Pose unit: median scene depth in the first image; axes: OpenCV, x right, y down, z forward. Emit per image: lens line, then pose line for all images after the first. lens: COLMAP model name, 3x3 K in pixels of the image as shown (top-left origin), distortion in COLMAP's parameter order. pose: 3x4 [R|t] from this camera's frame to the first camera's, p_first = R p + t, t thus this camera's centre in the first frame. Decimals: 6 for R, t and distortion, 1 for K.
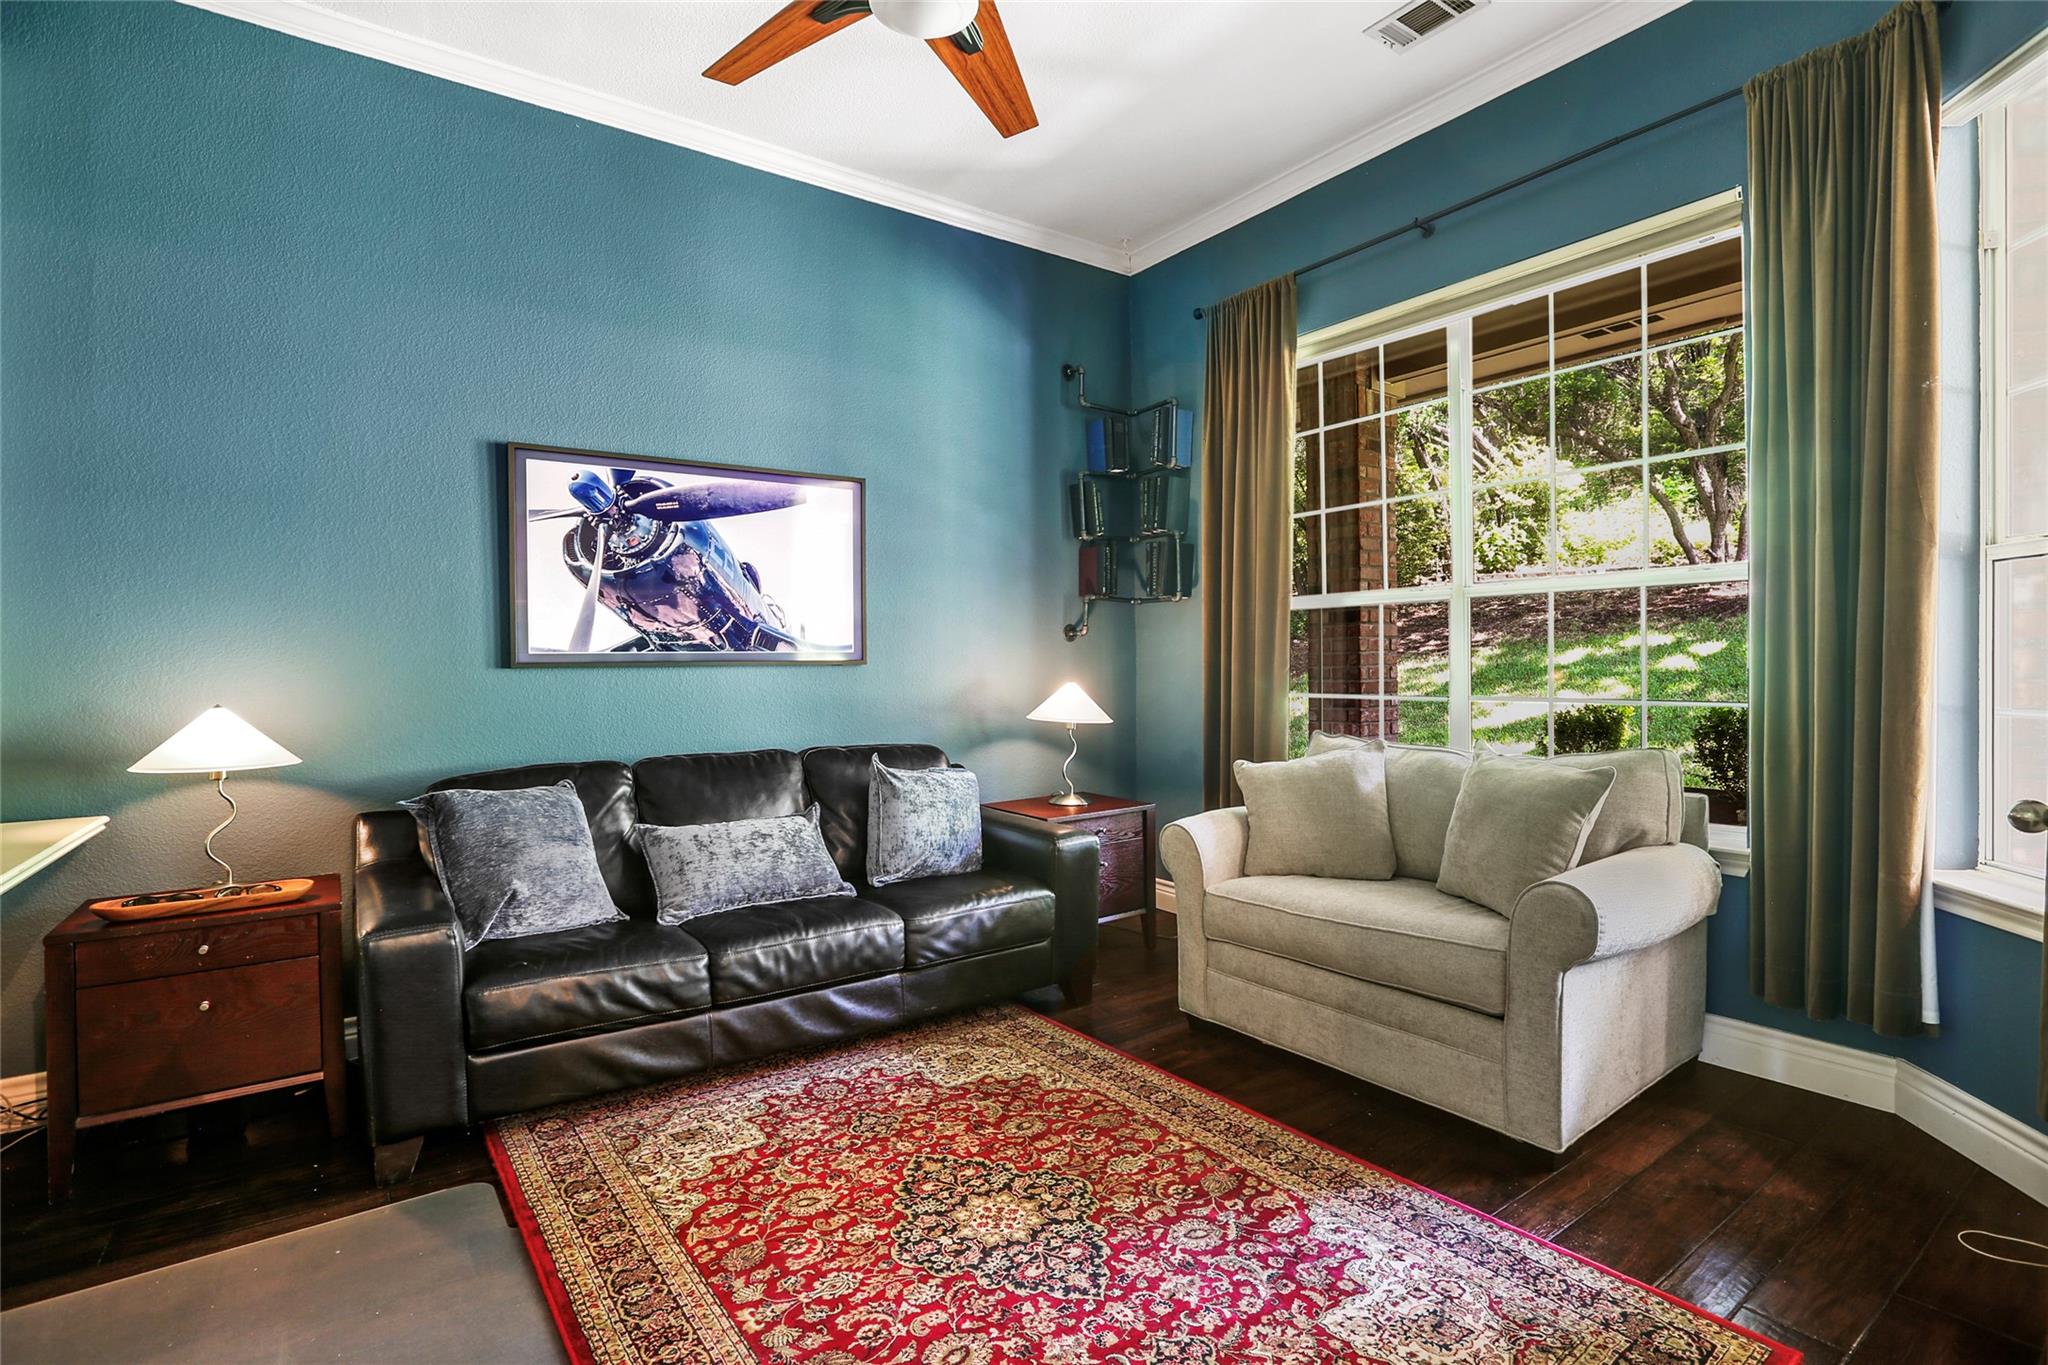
lens RADIAL K [[982.8, 0, 1024.8], [0, 982.8, 688.7], [0, 0, 1]] dist [-0.046759, 0.017748]
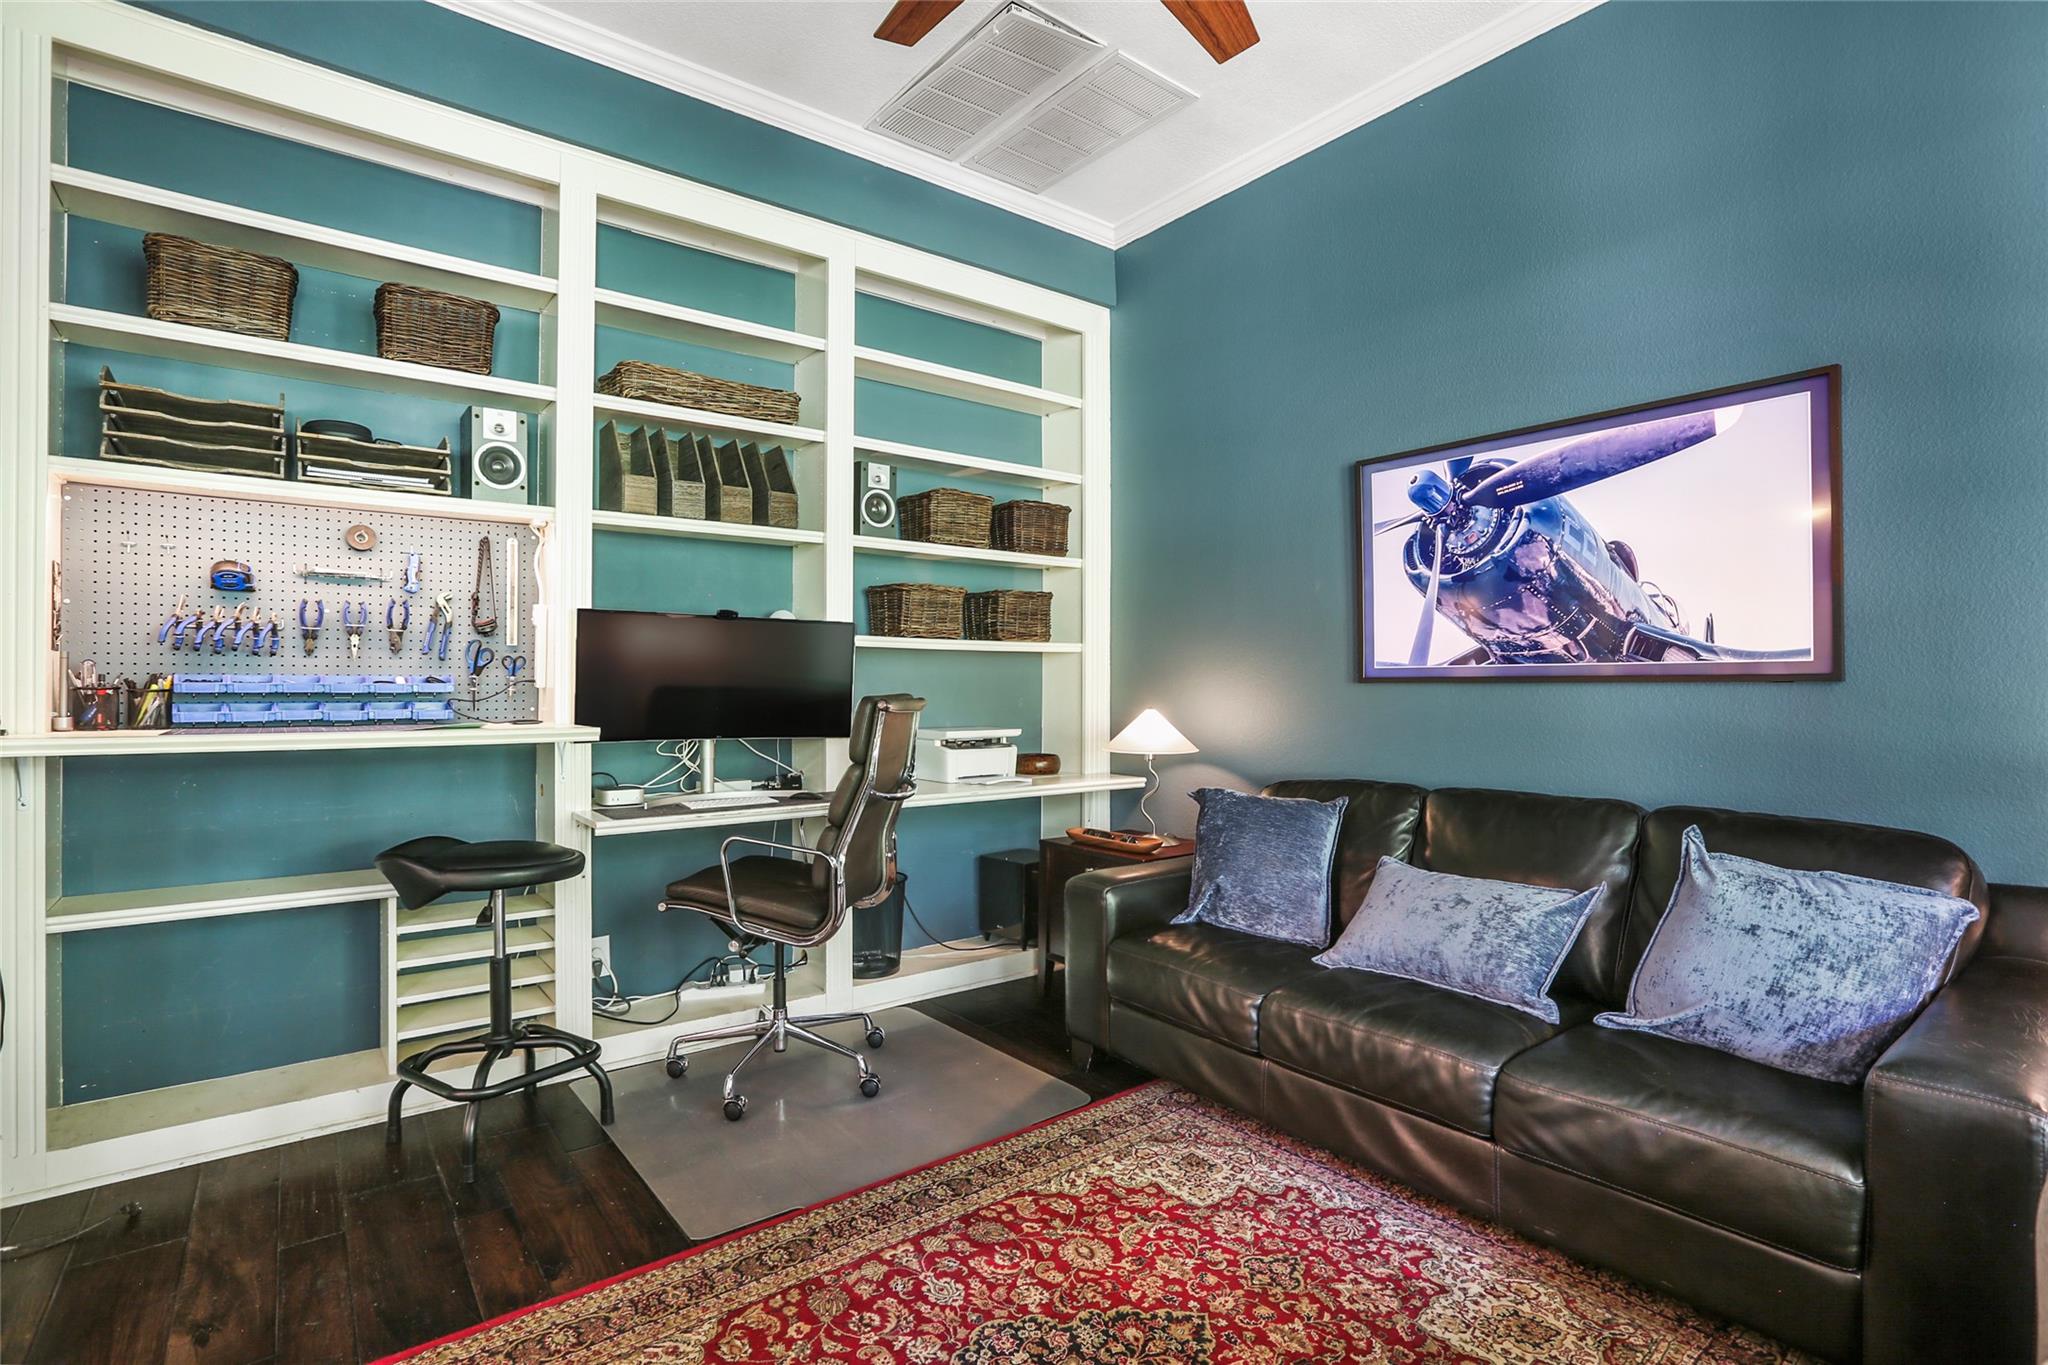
lens RADIAL K [[982.8, 0, 1024.8], [0, 982.8, 688.7], [0, 0, 1]] dist [-0.046759, 0.017748]
pose [[0.034062, 0.016770, -0.999279, 0.471671], [-0.023656, 0.999593, 0.015969, -0.021995], [0.999140, 0.023095, 0.034444, 0.596220]]
